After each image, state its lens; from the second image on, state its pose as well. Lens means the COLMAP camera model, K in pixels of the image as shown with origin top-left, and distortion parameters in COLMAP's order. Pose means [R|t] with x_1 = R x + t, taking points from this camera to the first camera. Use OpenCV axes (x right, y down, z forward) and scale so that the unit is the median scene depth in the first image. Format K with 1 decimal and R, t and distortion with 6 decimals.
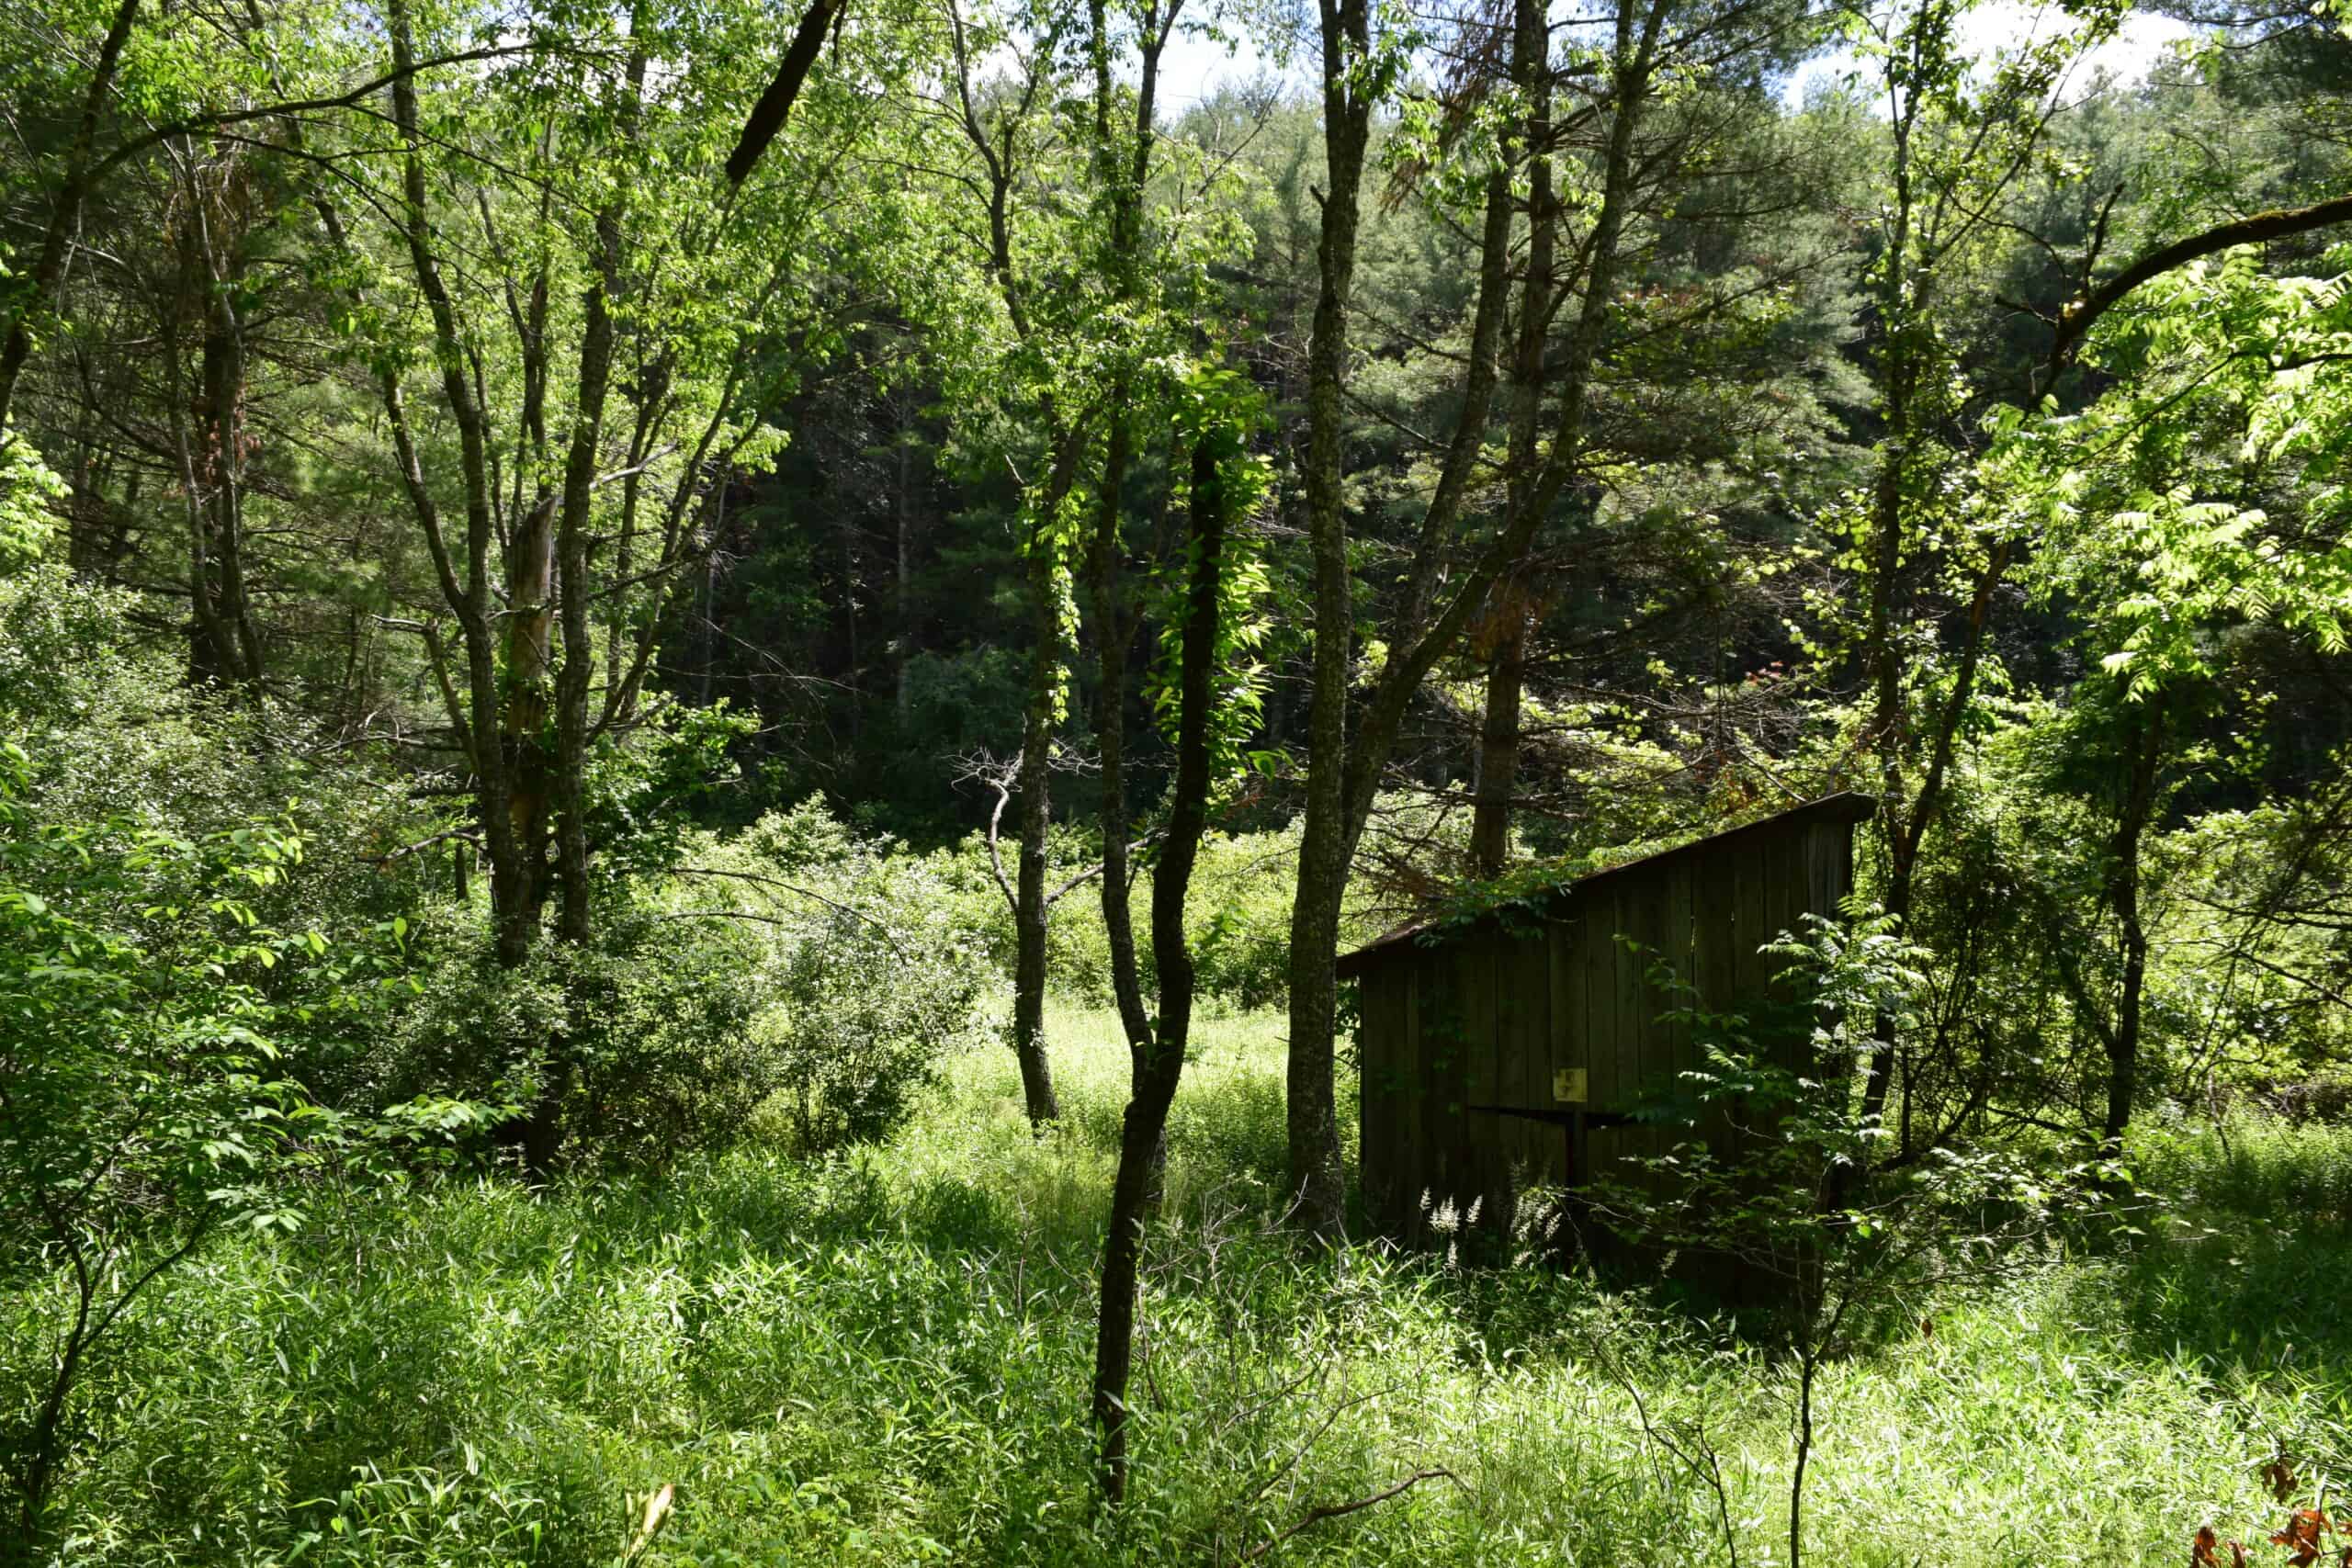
lens RADIAL K [[1829.1, 0, 1176.2], [0, 1829.1, 835.9], [0, 0, 1]] dist [-0.028979, 0.014543]
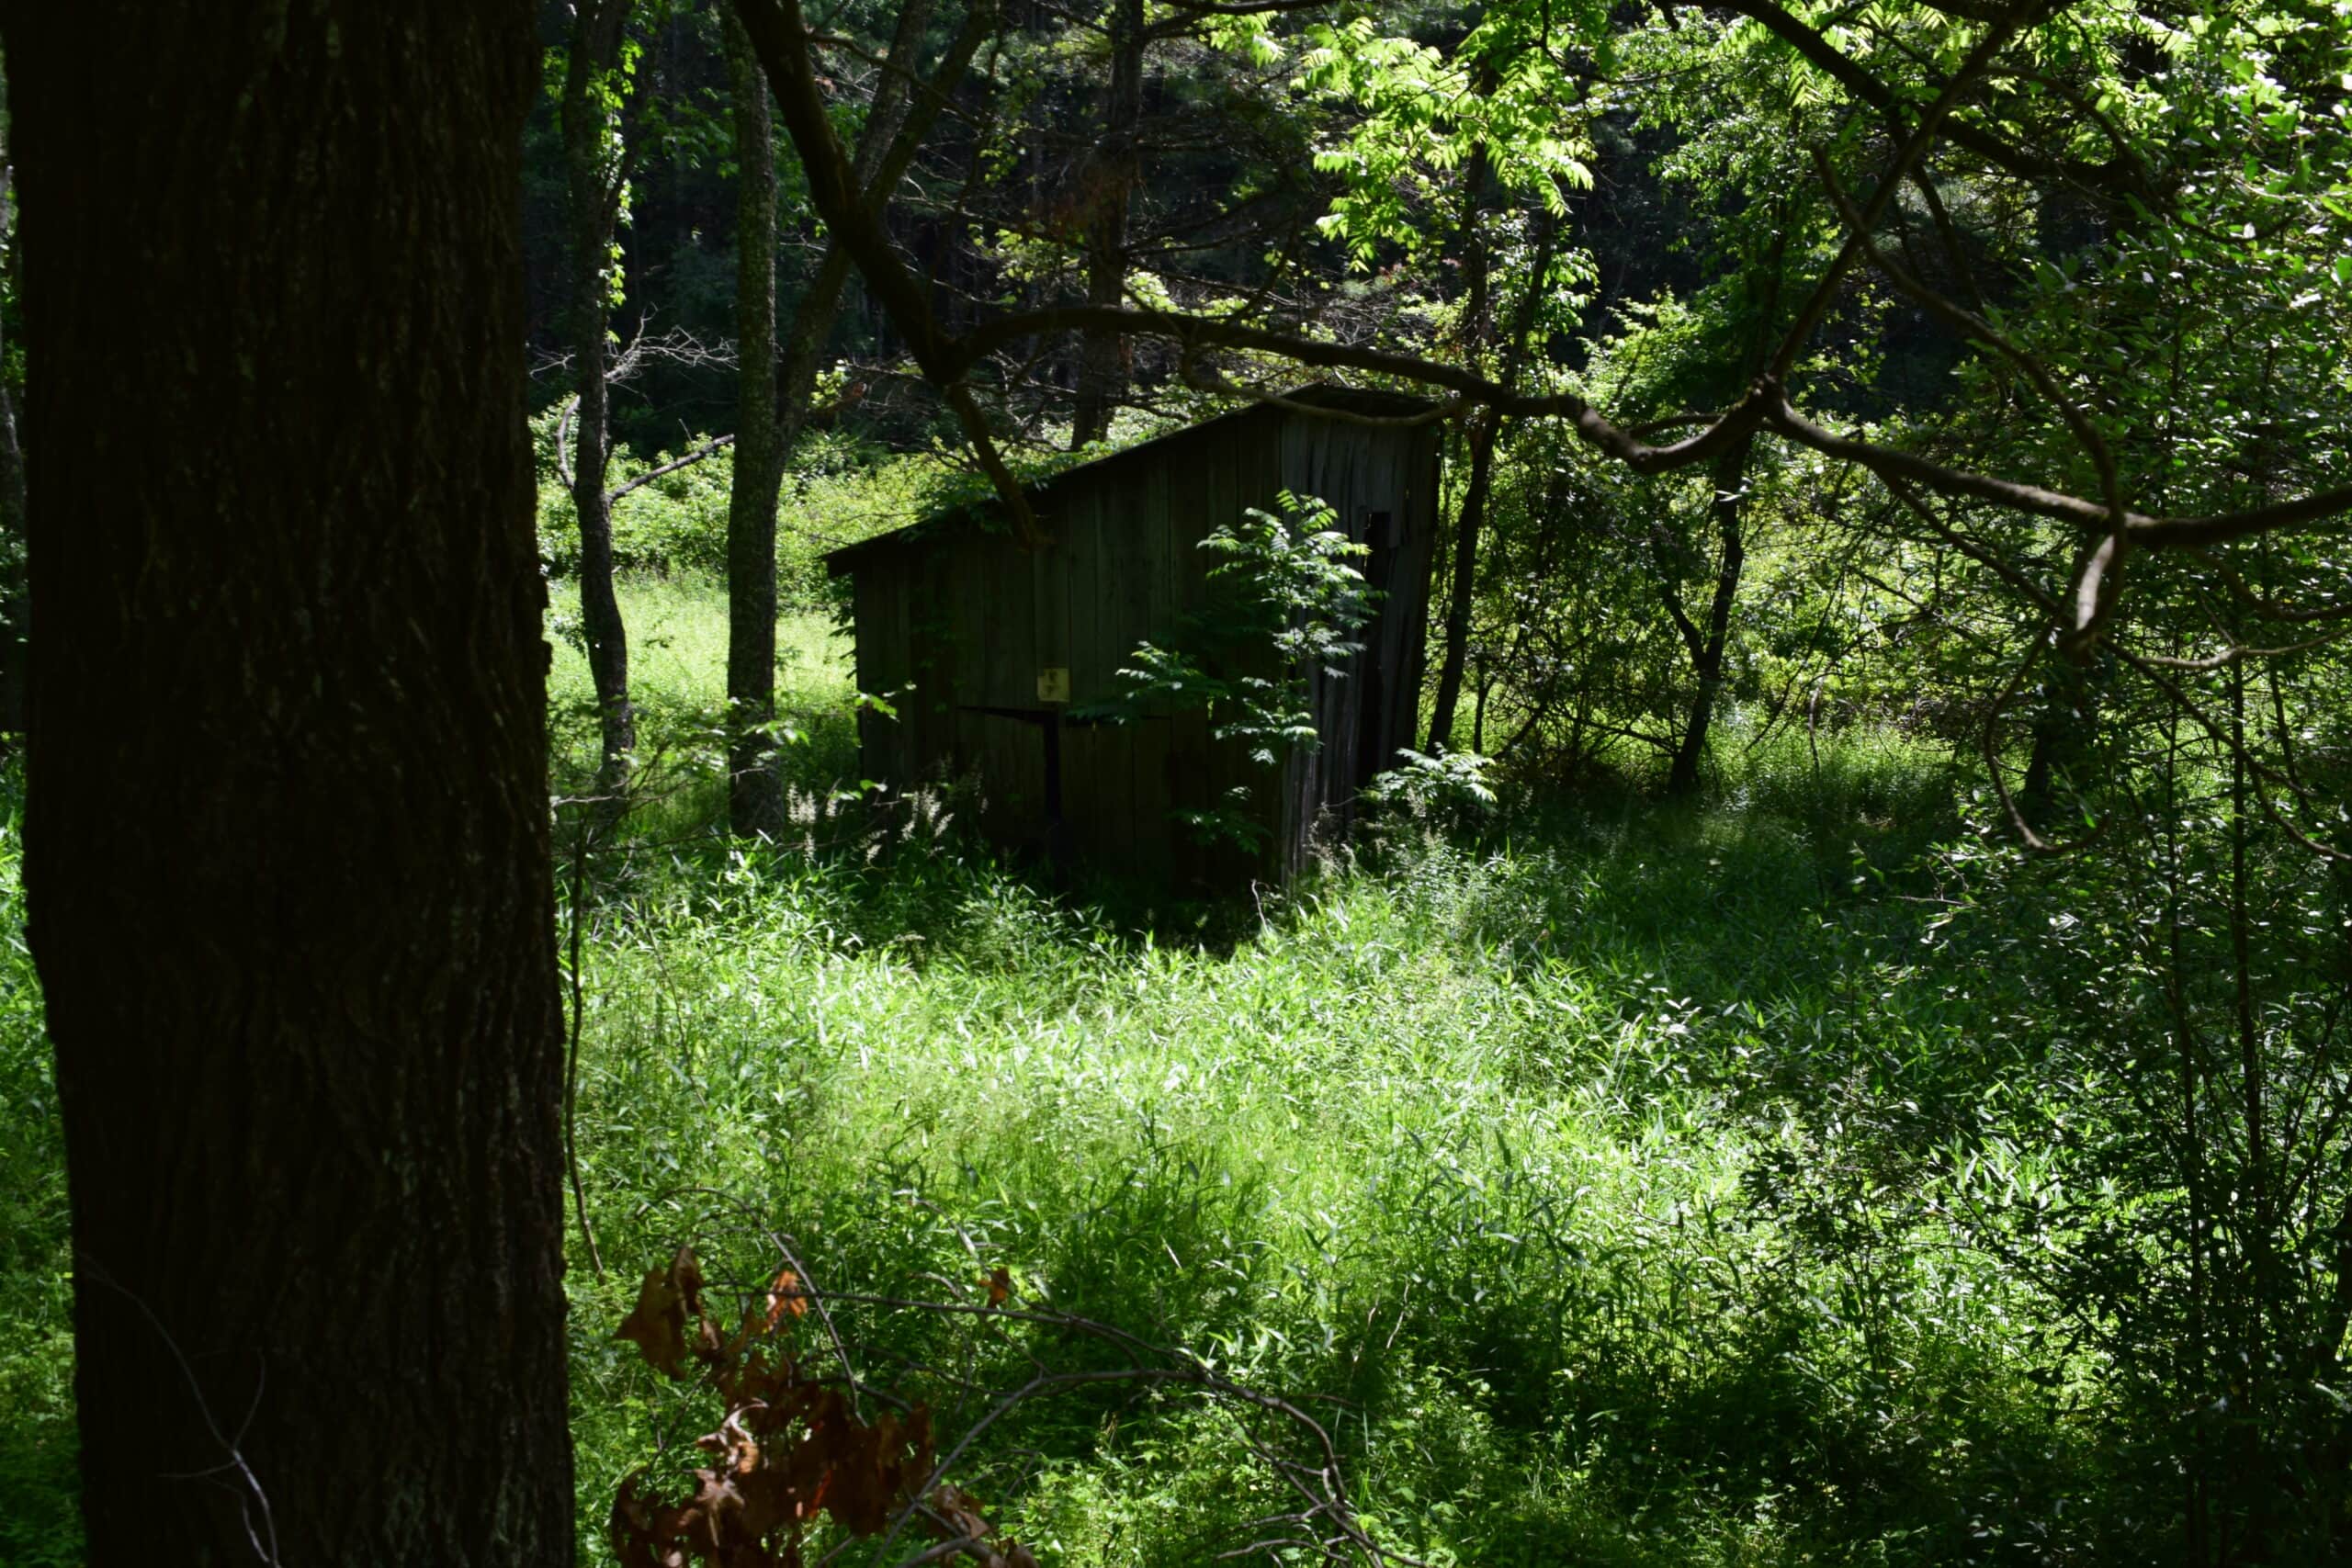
lens RADIAL K [[1829.1, 0, 1176.2], [0, 1829.1, 835.9], [0, 0, 1]] dist [-0.028979, 0.014543]
pose [[0.997596, -0.001043, 0.069283, 0.159902], [-0.013162, 0.978828, 0.204259, 0.010053], [-0.068030, -0.204680, 0.976462, 0.009480]]
